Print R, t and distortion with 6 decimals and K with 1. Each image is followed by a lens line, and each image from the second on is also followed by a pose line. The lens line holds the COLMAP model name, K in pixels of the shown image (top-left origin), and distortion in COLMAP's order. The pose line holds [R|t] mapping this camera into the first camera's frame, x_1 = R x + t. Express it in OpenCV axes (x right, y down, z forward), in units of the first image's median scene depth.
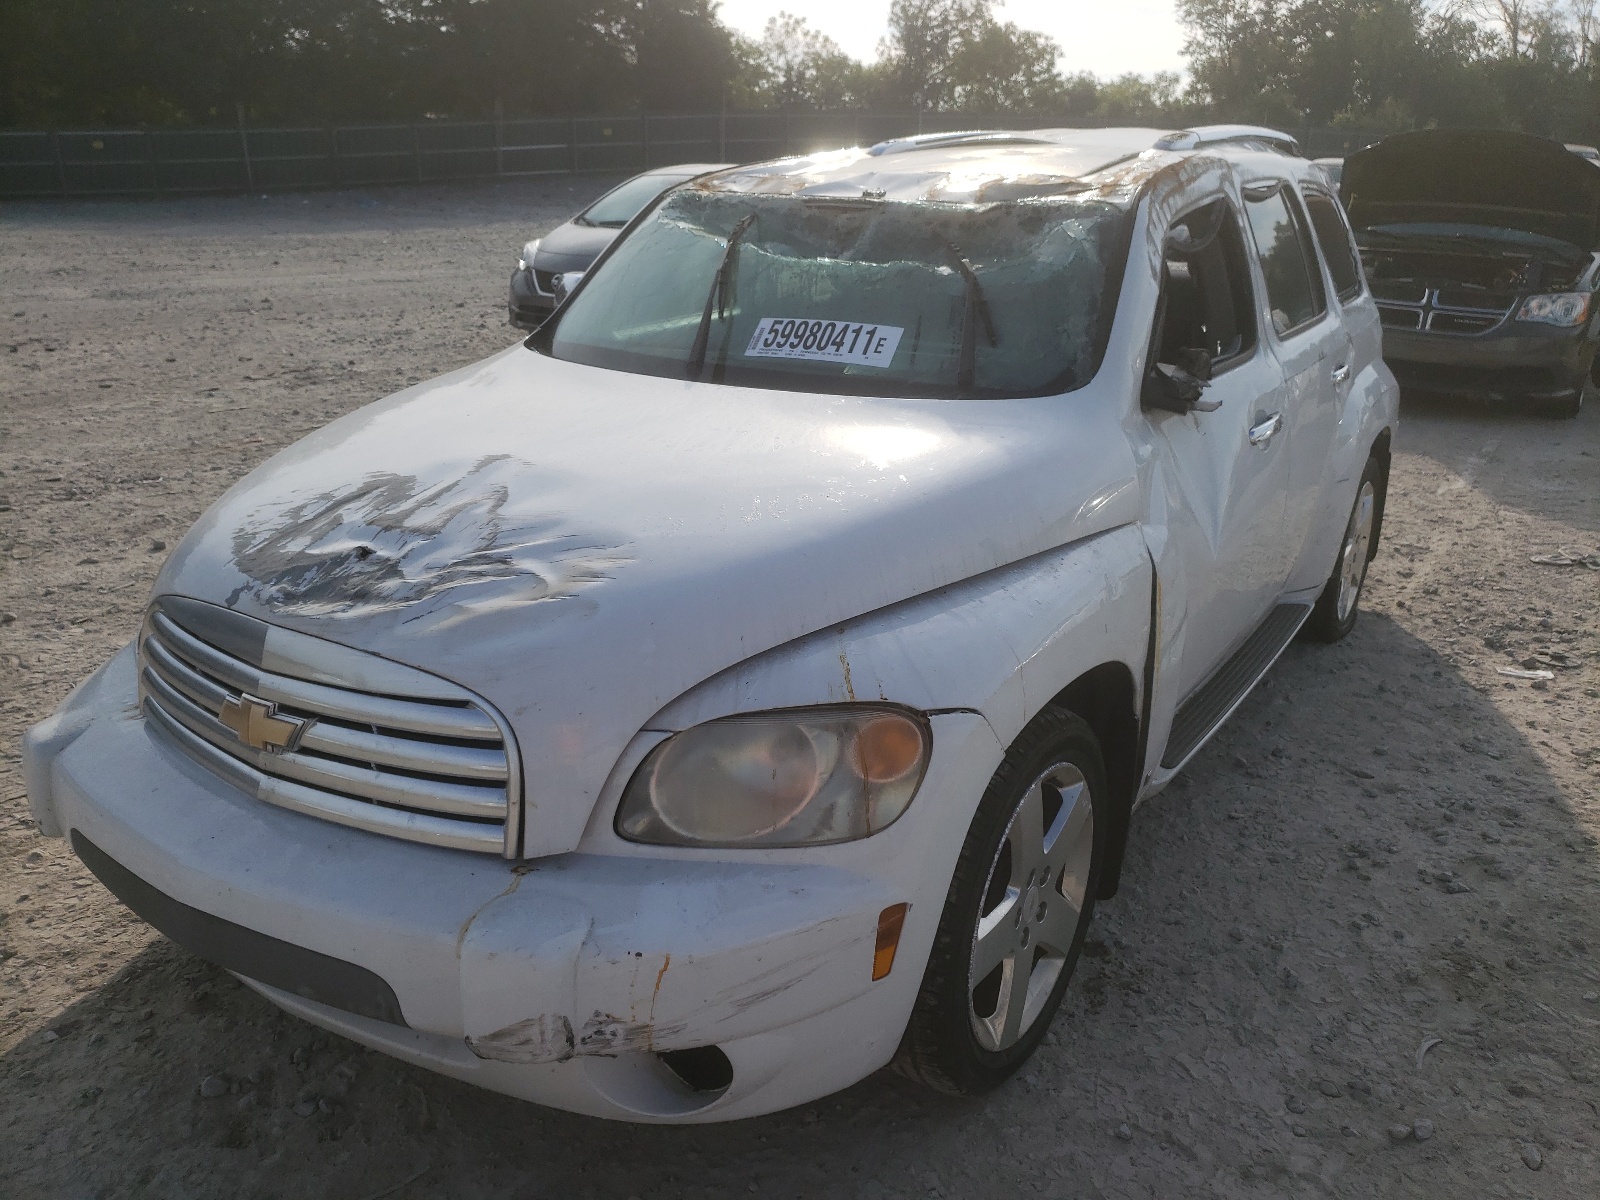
lens RADIAL K [[1230.4, 0, 800.0], [0, 1230.4, 600.0], [0, 0, 1]] dist [0.010230, 0.012410]
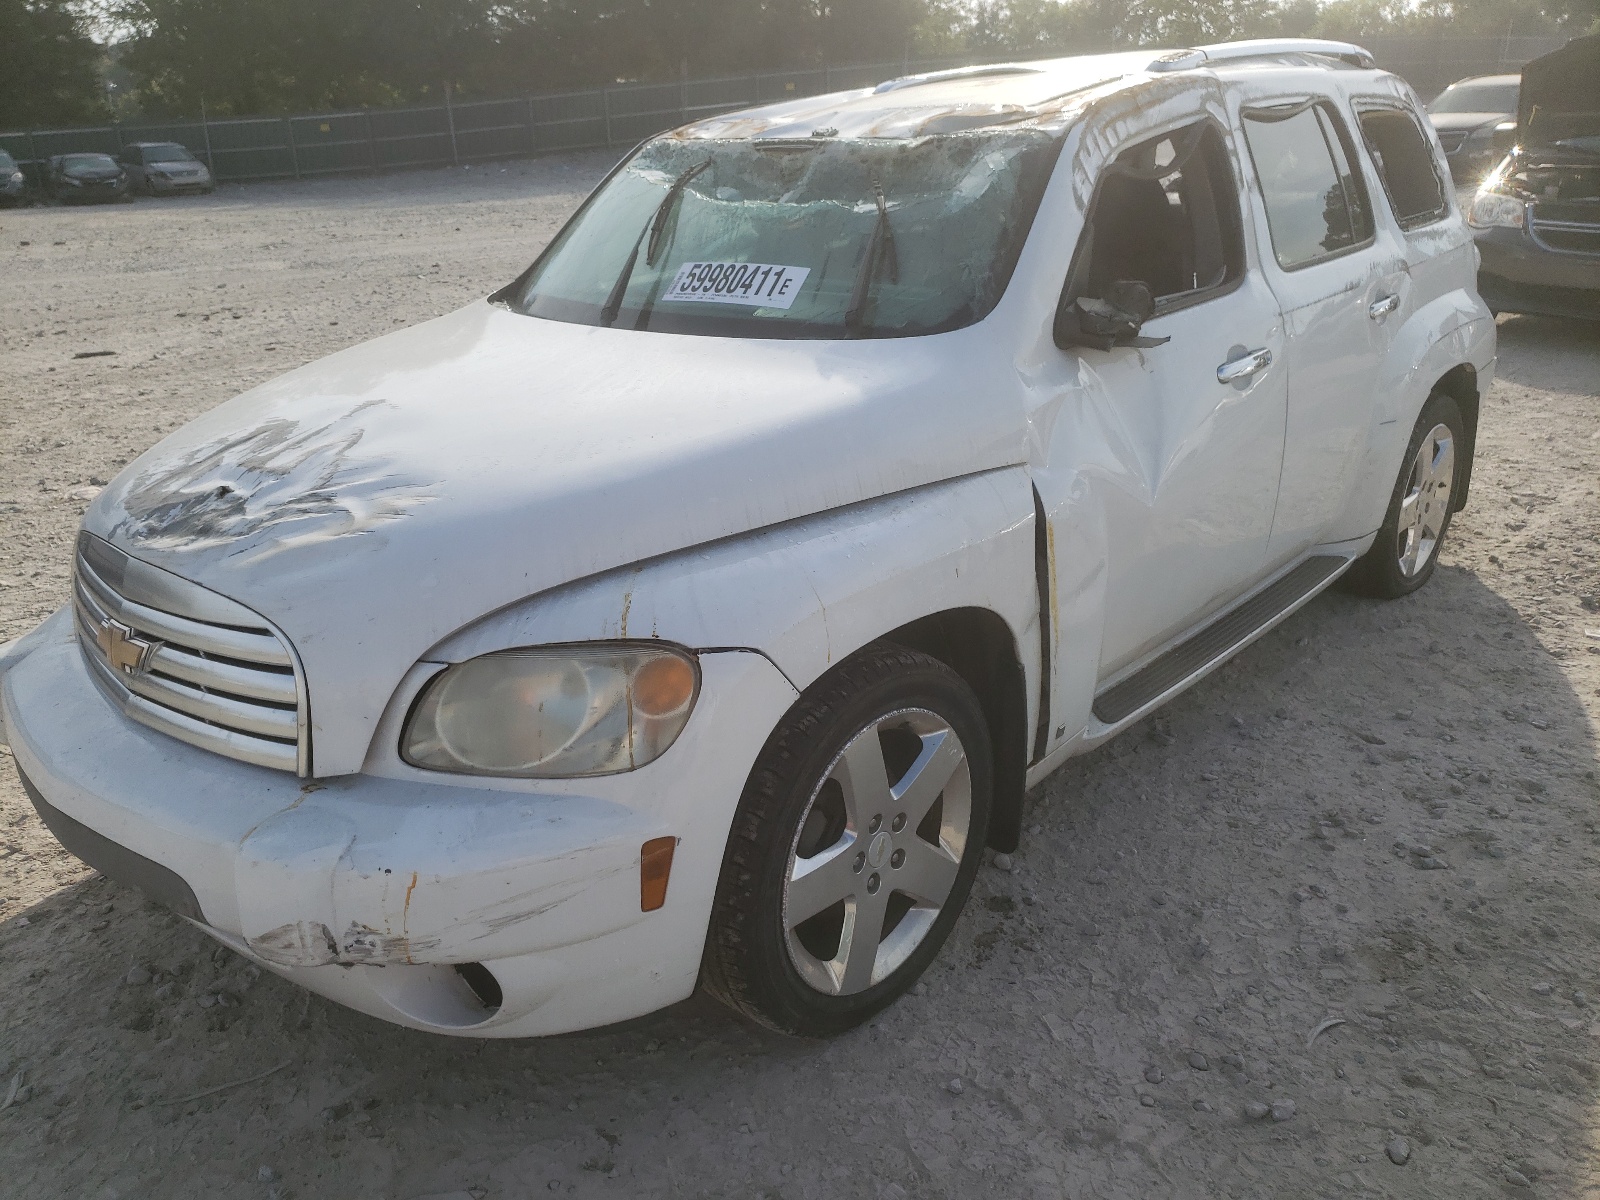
lens RADIAL K [[1233.5, 0, 760.1], [0, 1233.5, 579.6], [0, 0, 1]] dist [-0.010660, 0.044104]
pose [[0.984076, 0.013697, -0.177217, 0.240580], [-0.009958, 0.999709, 0.021973, 0.008179], [0.177466, -0.019859, 0.983926, 0.015681]]
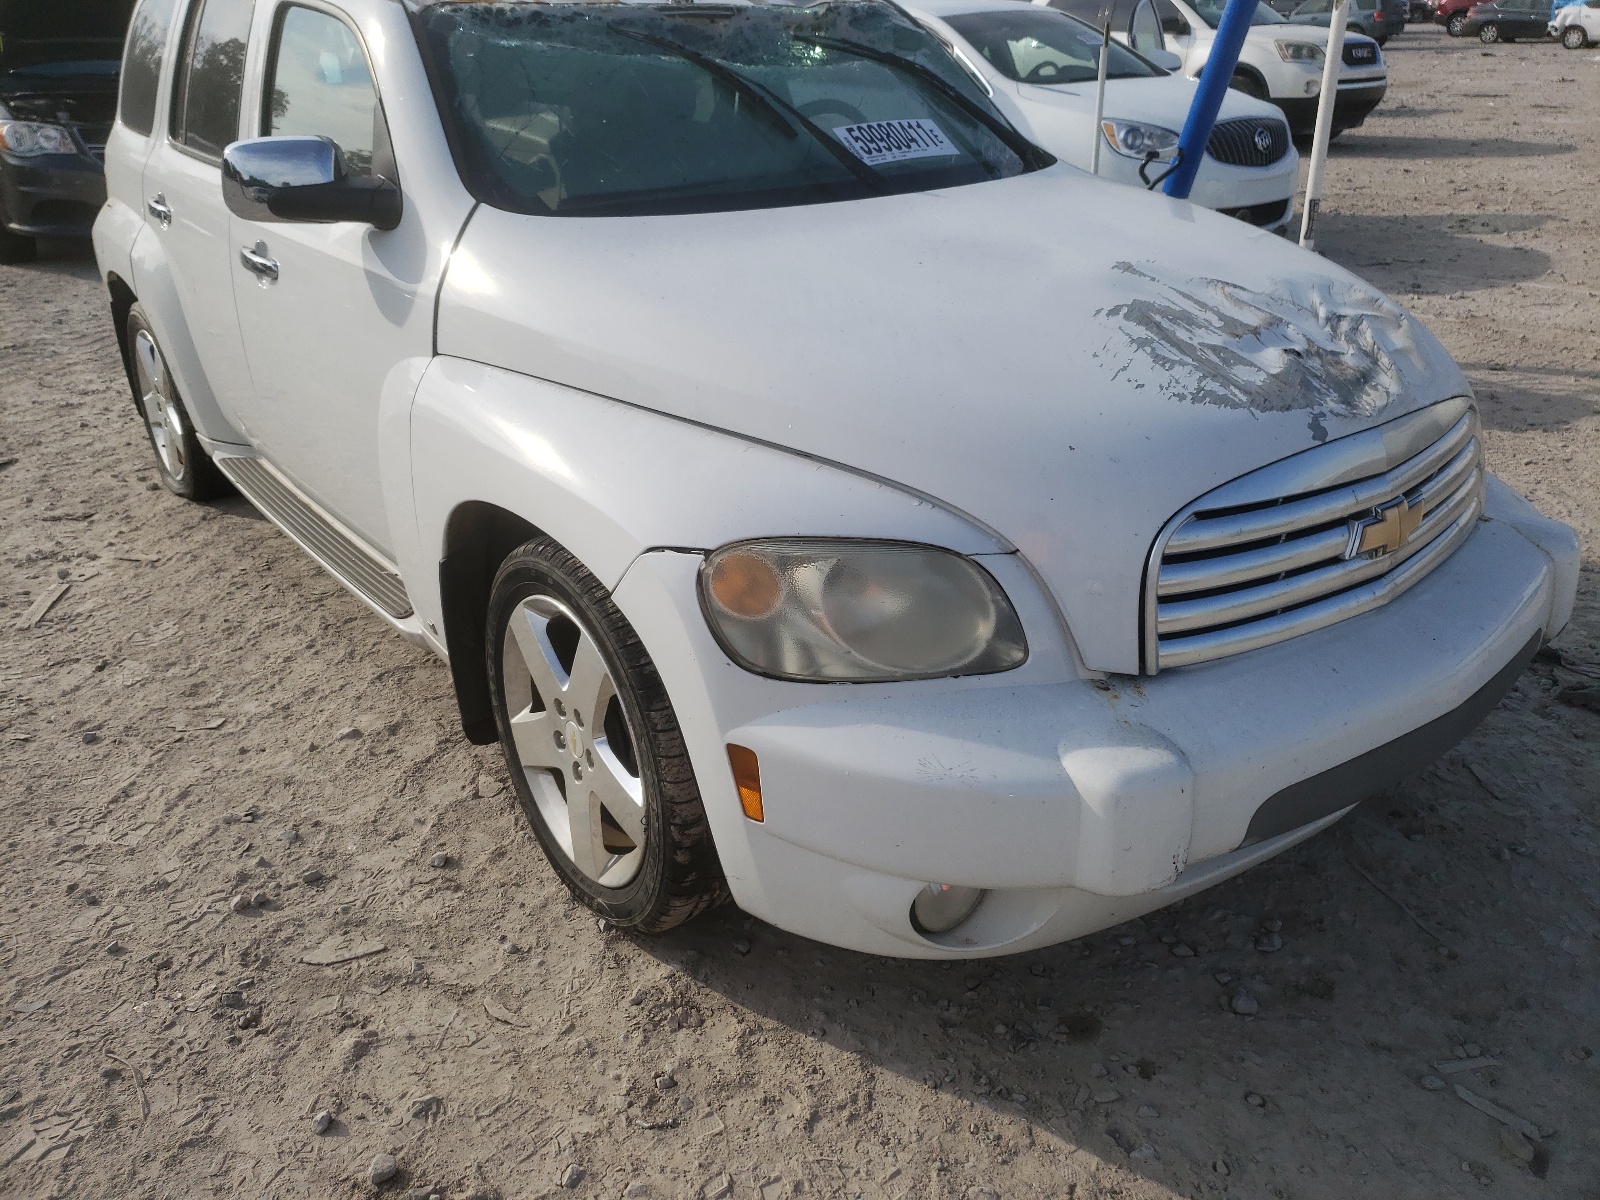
lens RADIAL K [[1230.4, 0, 800.0], [0, 1230.4, 600.0], [0, 0, 1]] dist [0.010230, 0.012410]
pose [[0.312696, -0.416142, 0.853843, -1.120122], [0.311883, 0.894064, 0.321526, -0.241400], [-0.897190, 0.165759, 0.409358, 0.785727]]
